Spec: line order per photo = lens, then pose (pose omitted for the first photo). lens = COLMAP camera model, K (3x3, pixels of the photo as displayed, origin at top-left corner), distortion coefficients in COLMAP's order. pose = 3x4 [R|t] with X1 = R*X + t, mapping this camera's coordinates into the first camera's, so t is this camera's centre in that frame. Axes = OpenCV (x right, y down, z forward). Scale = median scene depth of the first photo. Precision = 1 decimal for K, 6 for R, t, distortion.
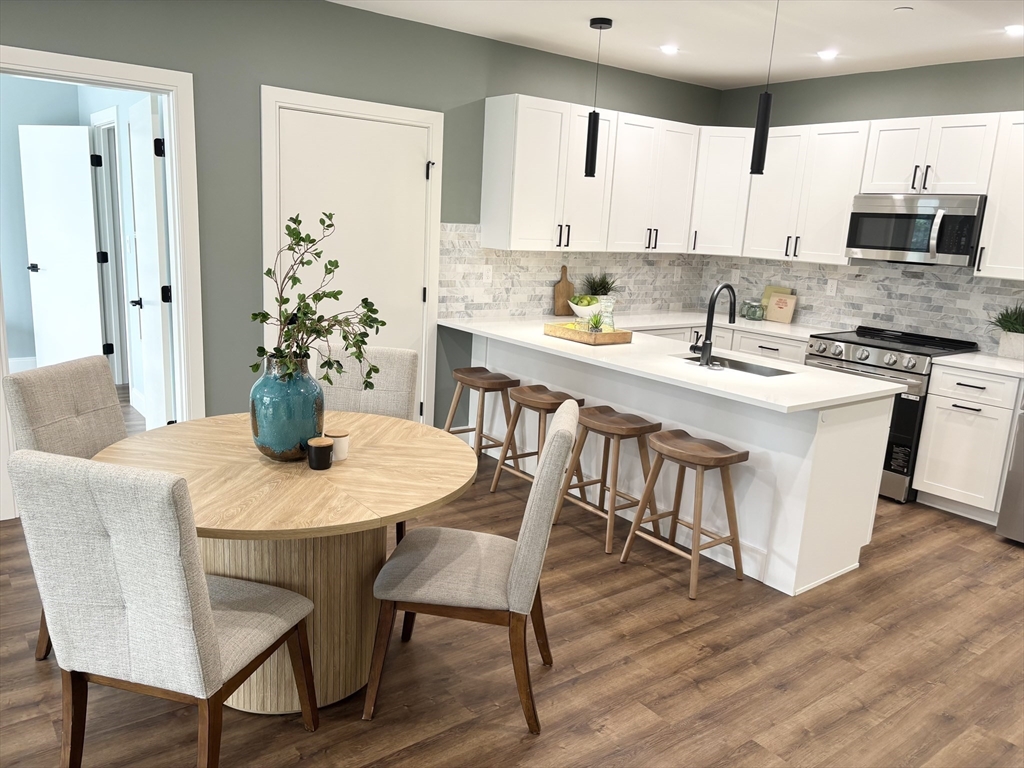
lens RADIAL K [[769.0, 0, 519.2], [0, 769.0, 388.4], [0, 0, 1]] dist [0.065345, -0.078703]
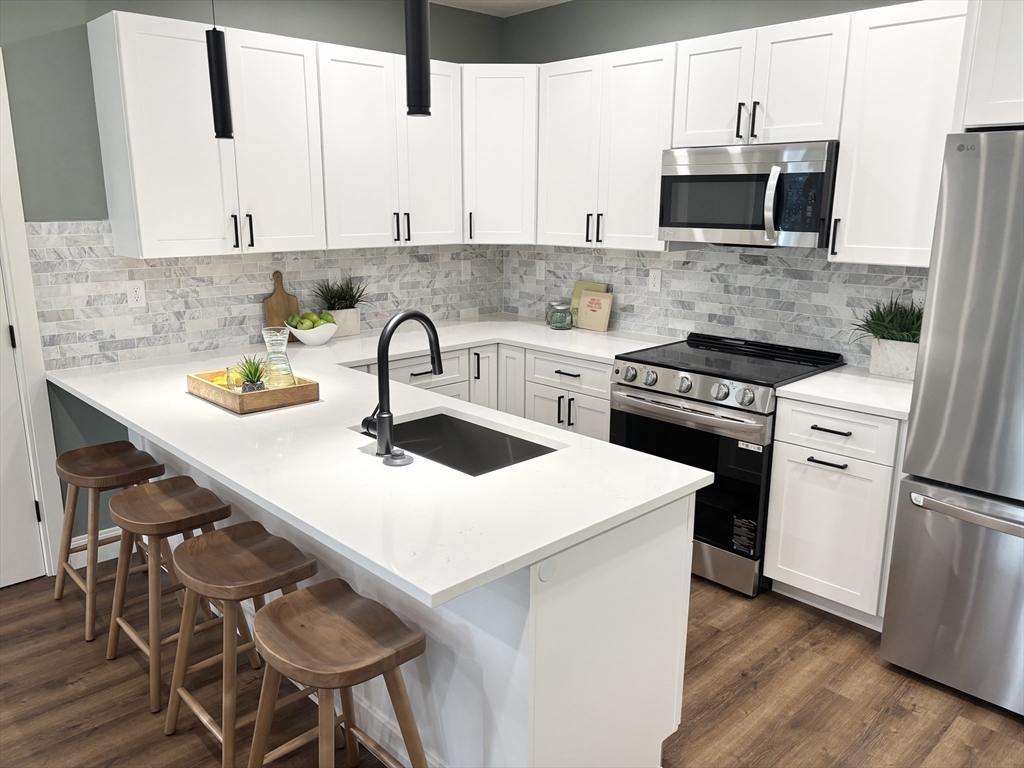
lens RADIAL K [[766.5, 0, 512.0], [0, 766.5, 384.0], [0, 0, 1]] dist [0.012234, -0.004252]
pose [[0.993226, -0.073204, 0.090245, 0.221085], [0.071297, 0.997162, 0.024189, -0.067525], [-0.091759, -0.017591, 0.995626, 0.326915]]
